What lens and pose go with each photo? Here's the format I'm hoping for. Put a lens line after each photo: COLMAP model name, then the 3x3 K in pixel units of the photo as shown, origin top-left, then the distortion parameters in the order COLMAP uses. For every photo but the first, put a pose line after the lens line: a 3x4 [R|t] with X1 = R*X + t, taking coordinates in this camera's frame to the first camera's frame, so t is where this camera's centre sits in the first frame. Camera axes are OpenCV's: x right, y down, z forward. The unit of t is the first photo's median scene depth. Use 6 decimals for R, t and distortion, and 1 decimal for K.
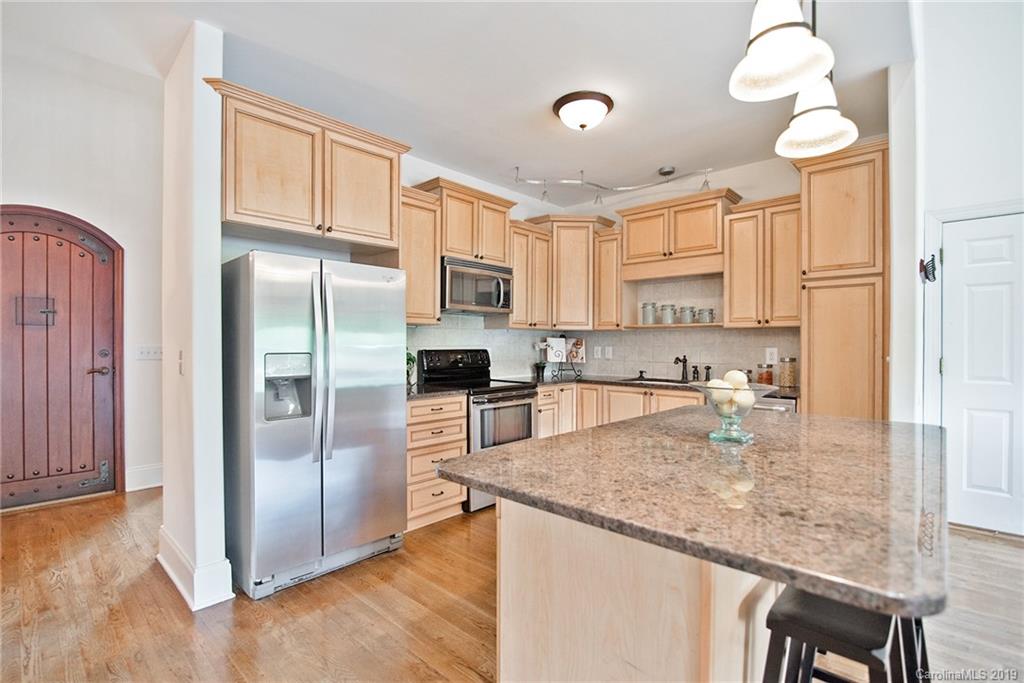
lens RADIAL K [[473.2, 0, 512.5], [0, 473.2, 343.8], [0, 0, 1]] dist [-0.017841, -0.000583]
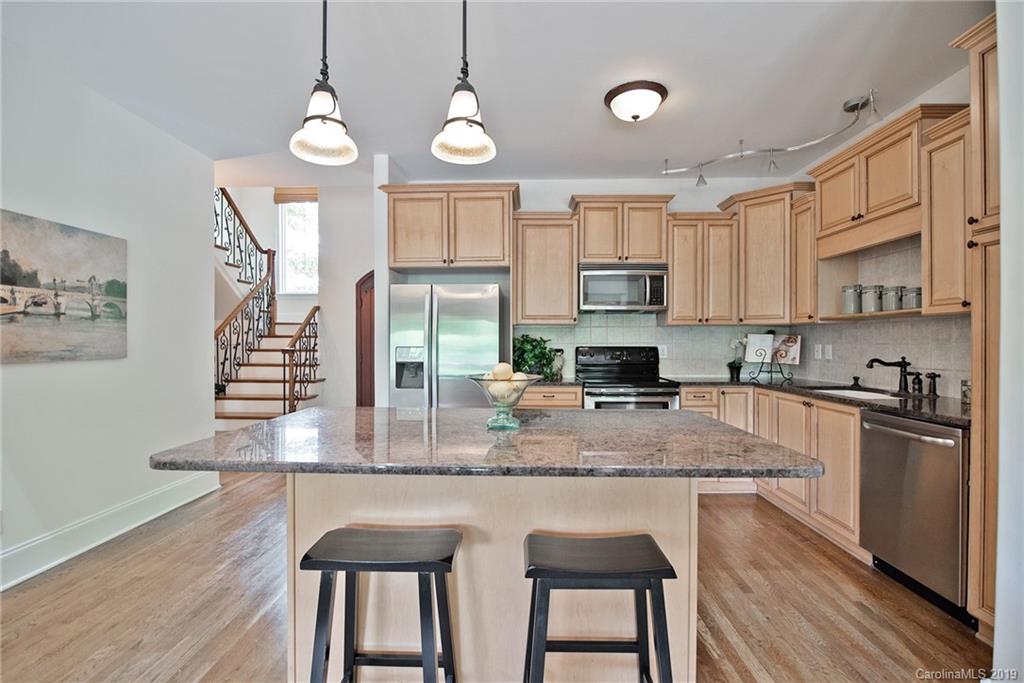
lens RADIAL K [[465.9, 0, 513.7], [0, 465.9, 342.5], [0, 0, 1]] dist [-0.015345, -0.000061]
pose [[0.662895, -0.001227, -0.748711, 0.500389], [-0.000280, 0.999998, -0.001886, 0.005155], [0.748712, 0.001460, 0.662894, 0.123925]]
